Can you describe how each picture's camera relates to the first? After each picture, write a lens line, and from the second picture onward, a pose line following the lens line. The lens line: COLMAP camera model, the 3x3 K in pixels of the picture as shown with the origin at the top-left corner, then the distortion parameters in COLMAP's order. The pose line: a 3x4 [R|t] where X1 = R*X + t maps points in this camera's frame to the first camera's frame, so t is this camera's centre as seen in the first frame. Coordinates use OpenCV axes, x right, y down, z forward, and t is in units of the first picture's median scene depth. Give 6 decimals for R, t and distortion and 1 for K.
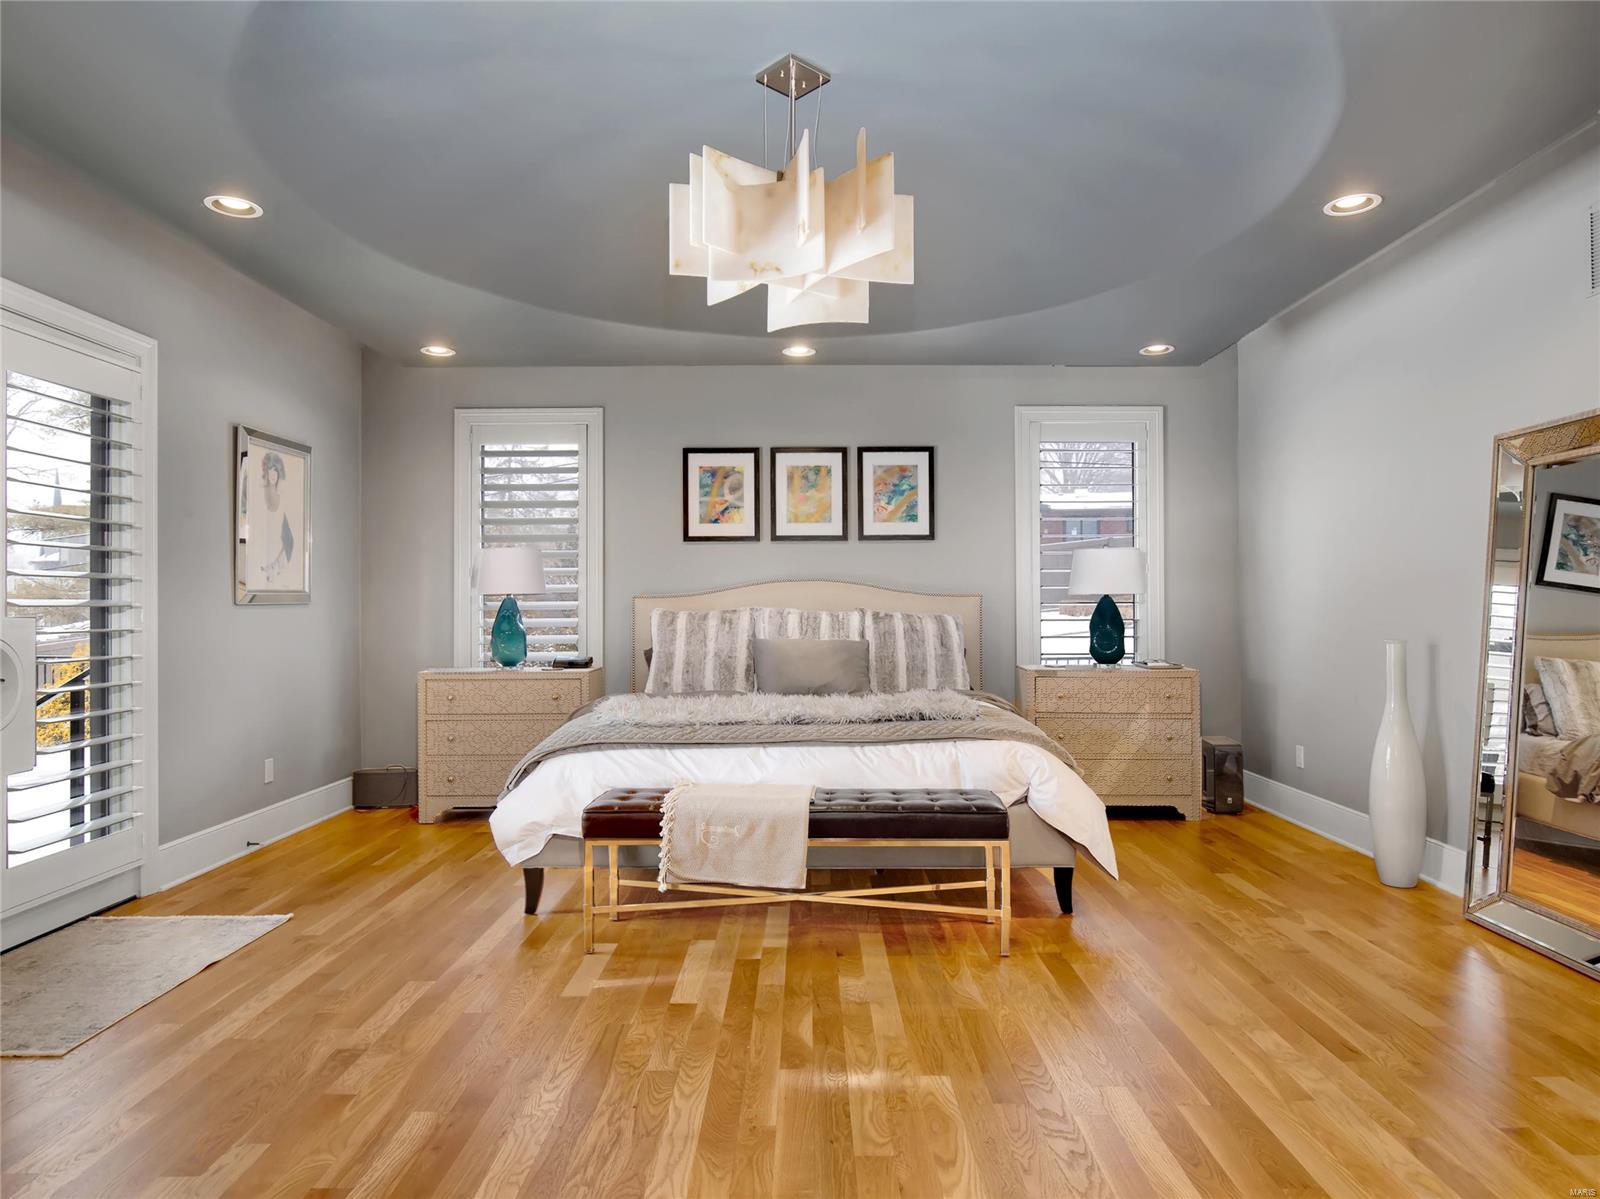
lens RADIAL K [[1005.0, 0, 803.2], [0, 1005.0, 615.0], [0, 0, 1]] dist [0.004282, -0.043438]
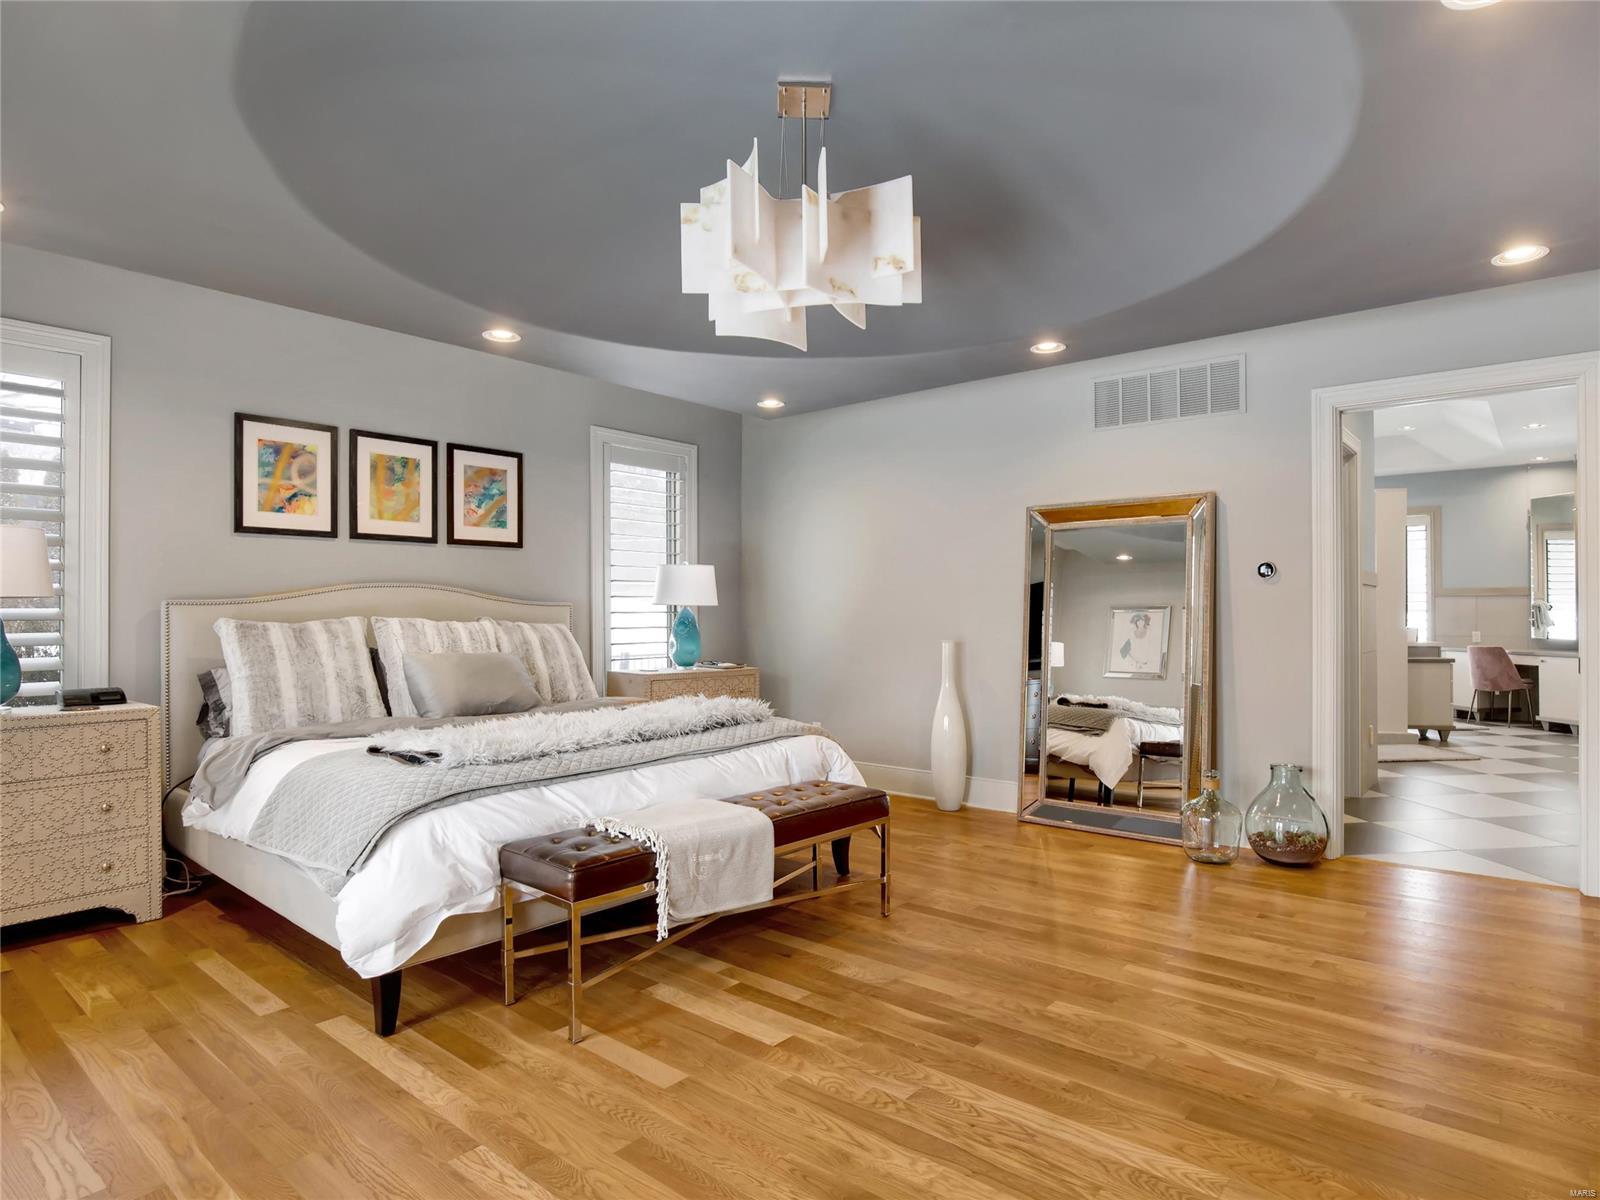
lens RADIAL K [[908.8, 0, 809.8], [0, 908.8, 613.6], [0, 0, 1]] dist [-0.024599, 0.001585]
pose [[0.640449, 0.000916, 0.768000, -0.371737], [0.004038, 0.999981, -0.004560, -0.005164], [-0.767990, 0.006022, 0.640434, 0.214201]]
